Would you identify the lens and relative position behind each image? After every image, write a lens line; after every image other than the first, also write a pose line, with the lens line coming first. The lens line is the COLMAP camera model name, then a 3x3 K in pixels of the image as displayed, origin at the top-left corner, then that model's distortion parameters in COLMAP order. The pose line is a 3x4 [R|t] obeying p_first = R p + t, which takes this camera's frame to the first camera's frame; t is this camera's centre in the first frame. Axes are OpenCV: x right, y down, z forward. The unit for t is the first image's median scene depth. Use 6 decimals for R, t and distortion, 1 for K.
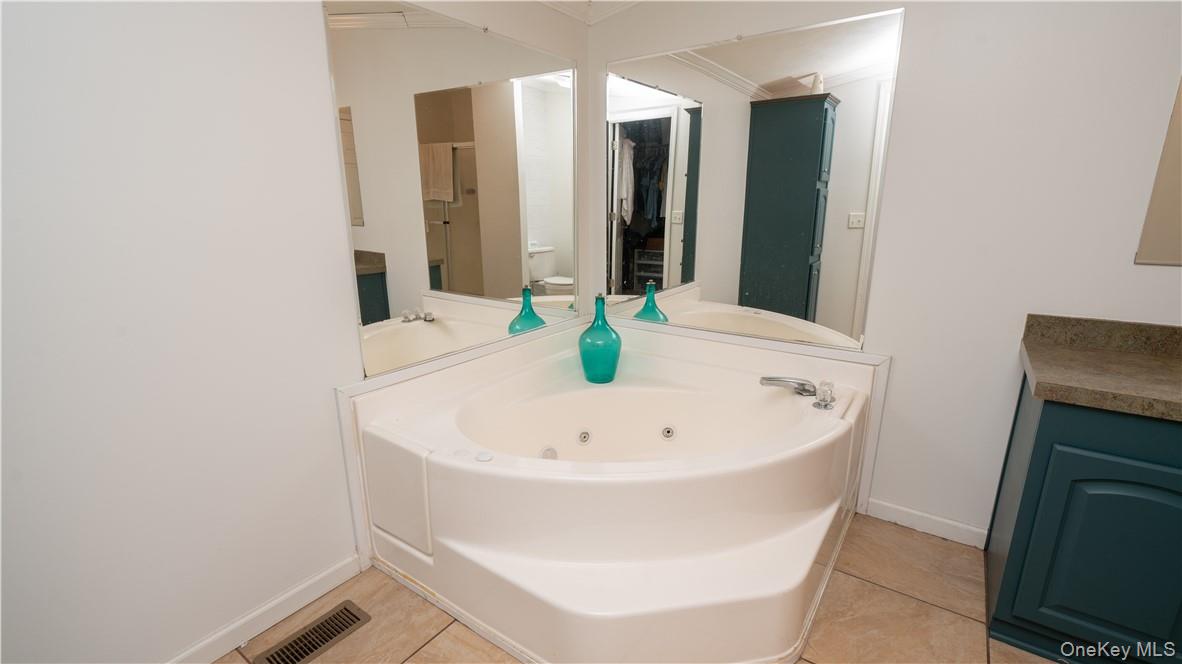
lens RADIAL K [[536.7, 0, 587.2], [0, 536.7, 336.1], [0, 0, 1]] dist [-0.000516, 0.000497]
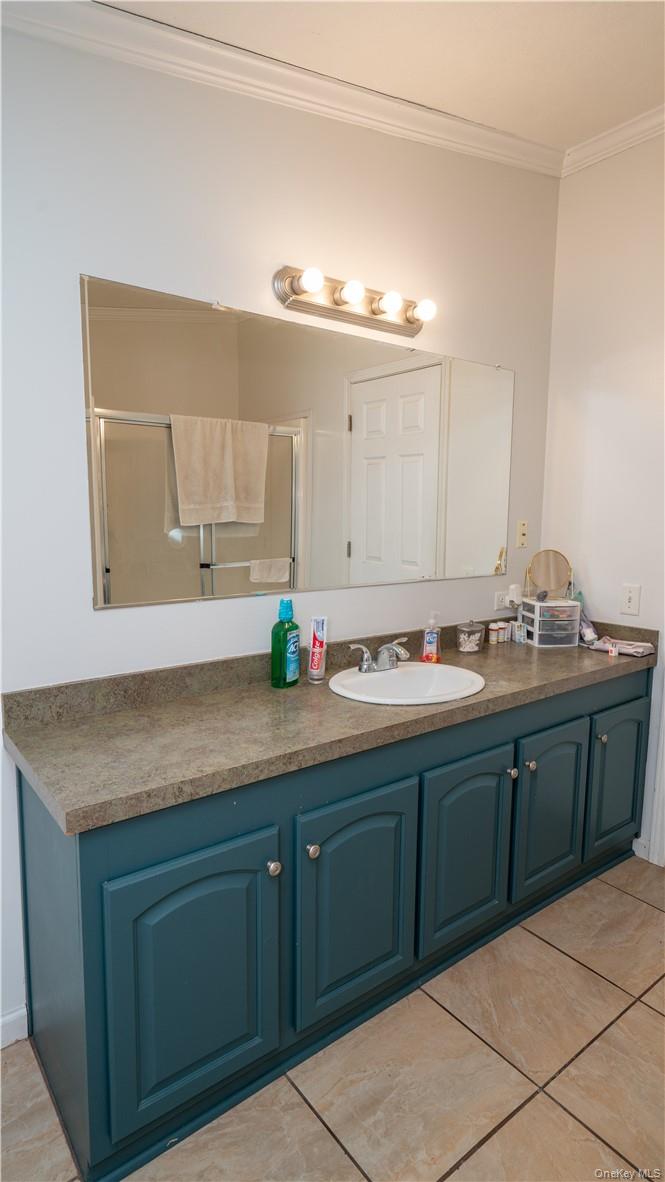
lens RADIAL K [[637.2, 0, 332.5], [0, 637.2, 591.0], [0, 0, 1]] dist [0.012311, 0.000123]
pose [[0.304543, -0.116756, 0.945316, 0.208236], [0.233832, 0.971252, 0.044629, -0.144357], [-0.923351, 0.207453, 0.323089, 0.367927]]
